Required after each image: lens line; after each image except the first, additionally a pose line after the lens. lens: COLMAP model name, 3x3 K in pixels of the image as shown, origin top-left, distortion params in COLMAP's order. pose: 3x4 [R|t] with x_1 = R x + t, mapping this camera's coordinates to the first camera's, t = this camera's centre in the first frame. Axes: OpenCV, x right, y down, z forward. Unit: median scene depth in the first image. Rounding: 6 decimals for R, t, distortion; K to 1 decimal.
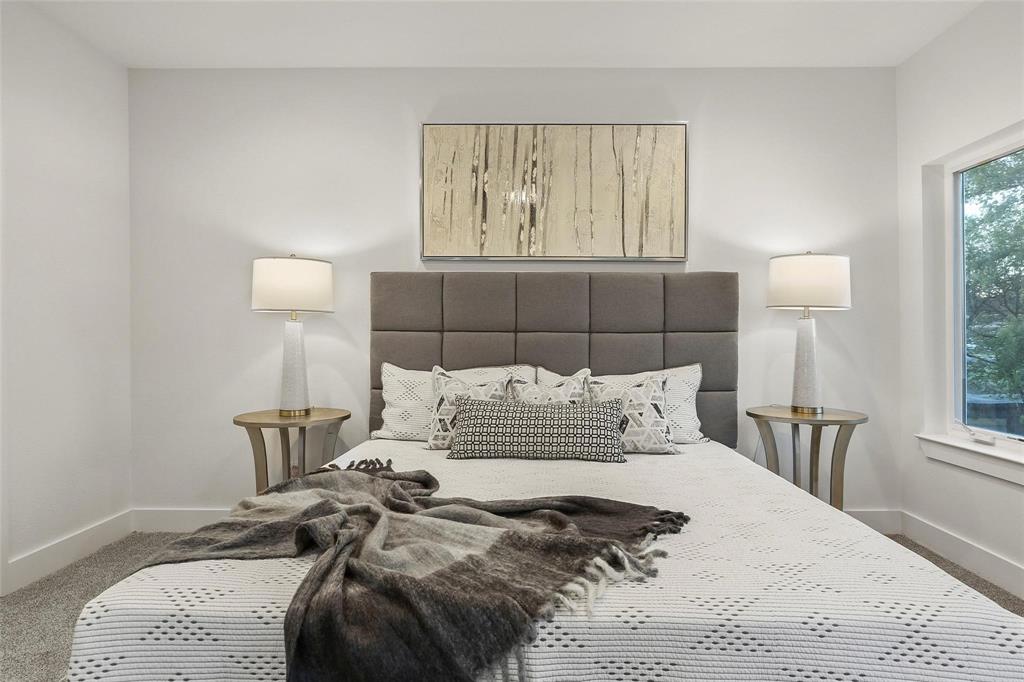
lens RADIAL K [[560.5, 0, 514.9], [0, 560.5, 338.7], [0, 0, 1]] dist [-0.011888, -0.000166]
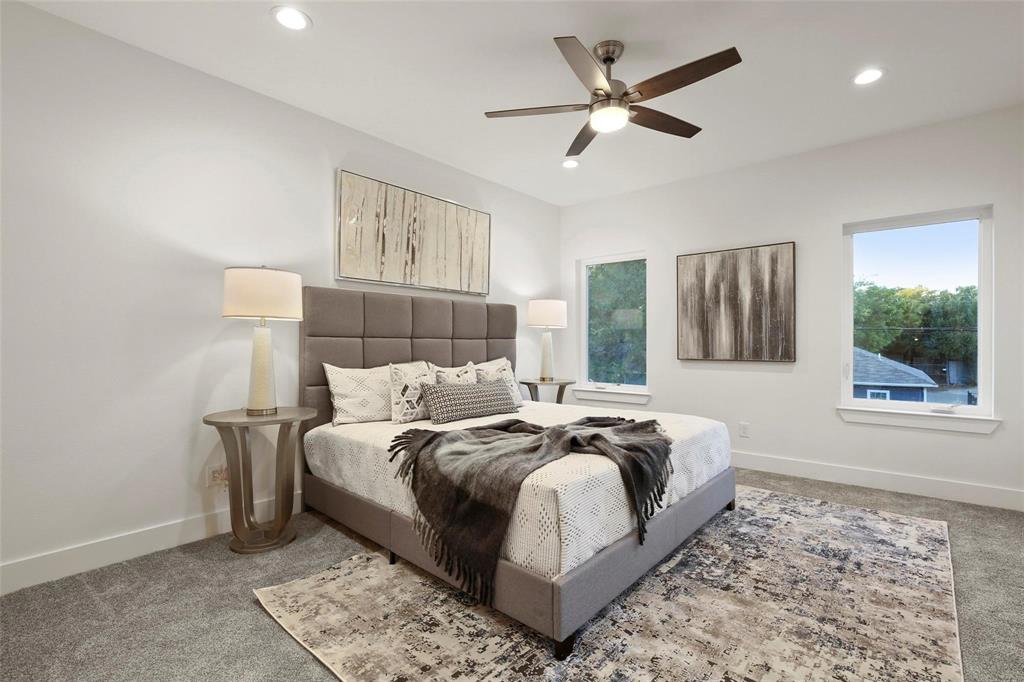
lens RADIAL K [[467.7, 0, 526.5], [0, 467.7, 343.5], [0, 0, 1]] dist [-0.016464, 0.003172]
pose [[0.630609, -0.004575, 0.776087, -0.708337], [0.003155, 0.999989, 0.003331, -0.001484], [-0.776094, 0.000349, 0.630617, 0.031743]]
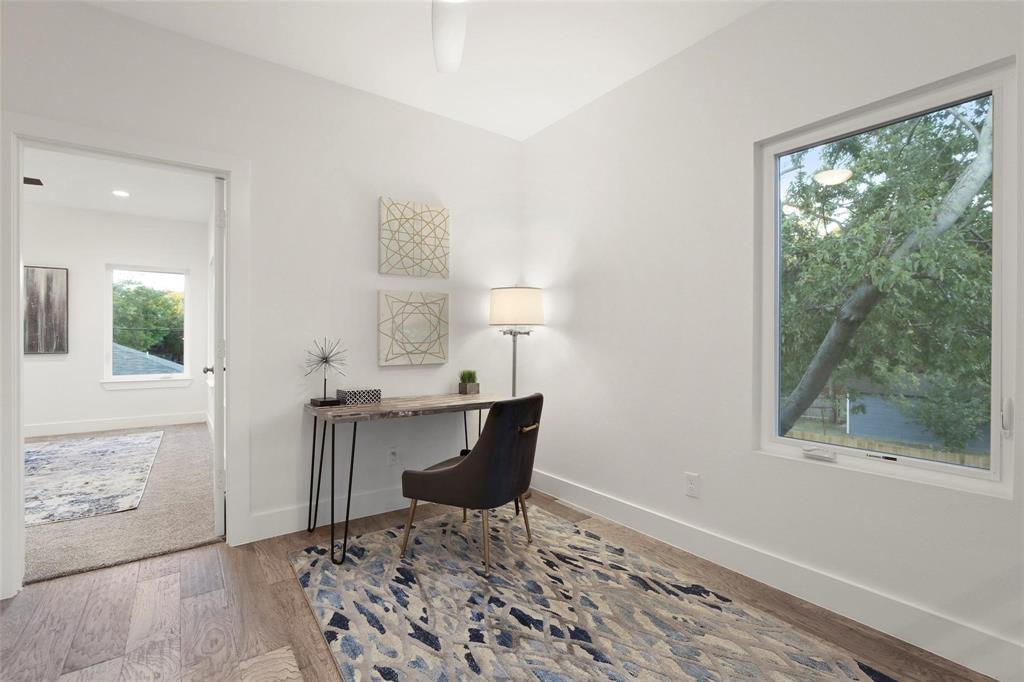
lens RADIAL K [[443.8, 0, 513.5], [0, 443.8, 337.0], [0, 0, 1]] dist [-0.017326, 0.000400]
pose [[-0.615164, 0.004986, 0.788383, -1.236708], [0.003145, 0.999988, -0.003871, 0.002129], [-0.788393, 0.000098, -0.615172, -0.019713]]
